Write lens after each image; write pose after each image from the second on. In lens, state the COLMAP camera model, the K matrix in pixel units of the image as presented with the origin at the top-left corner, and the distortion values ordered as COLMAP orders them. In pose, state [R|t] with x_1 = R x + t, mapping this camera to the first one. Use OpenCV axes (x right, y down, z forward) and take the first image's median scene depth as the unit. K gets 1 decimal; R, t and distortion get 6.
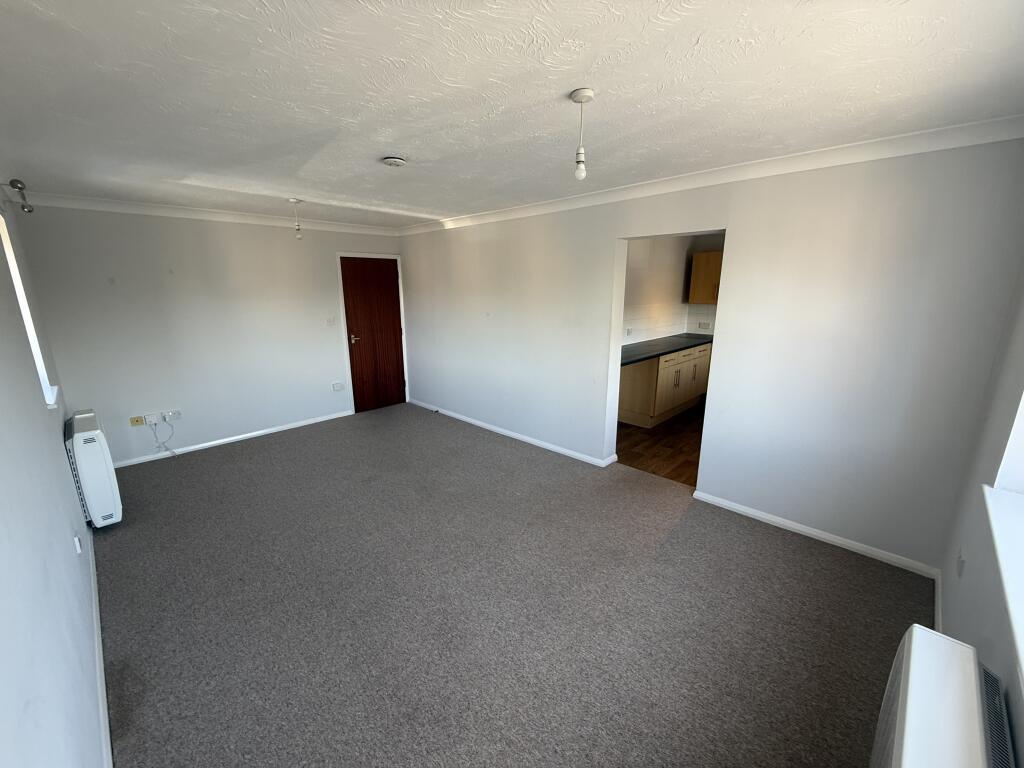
lens RADIAL K [[407.6, 0, 512.0], [0, 407.6, 382.8], [0, 0, 1]] dist [-0.001524, 0.000343]
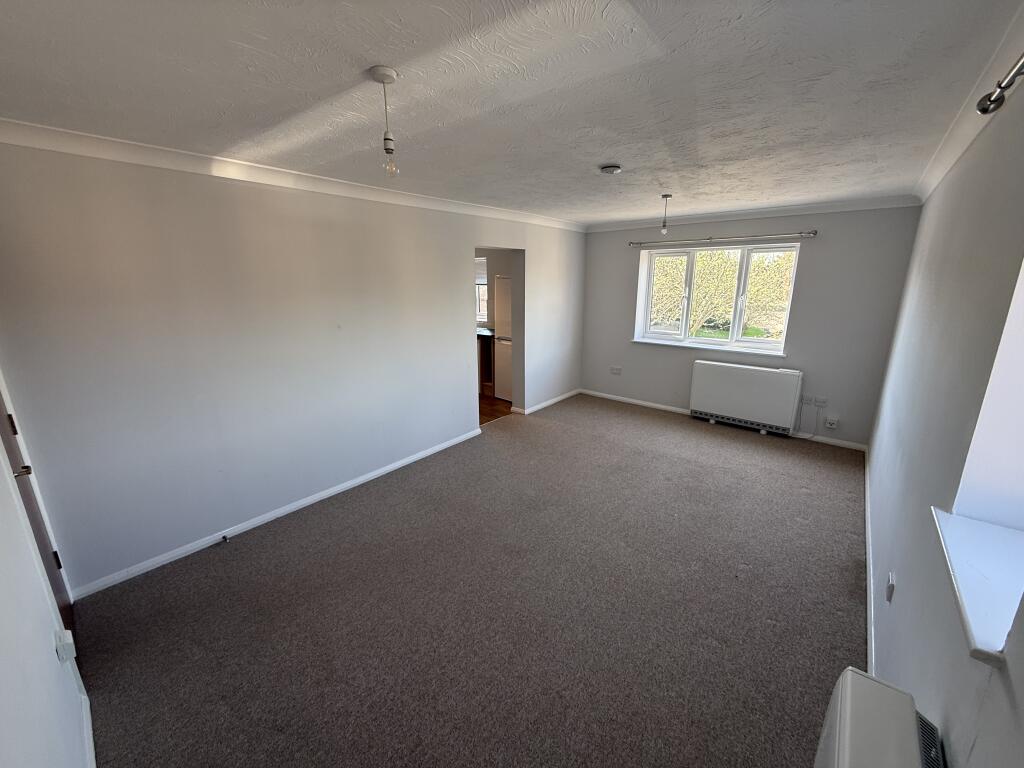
lens RADIAL K [[407.6, 0, 511.0], [0, 407.6, 383.6], [0, 0, 1]] dist [-0.001524, 0.000343]
pose [[-0.056202, -0.243161, 0.968356, -1.116968], [0.244024, 0.937129, 0.249482, -0.256733], [-0.968139, 0.250323, 0.006668, 1.061386]]
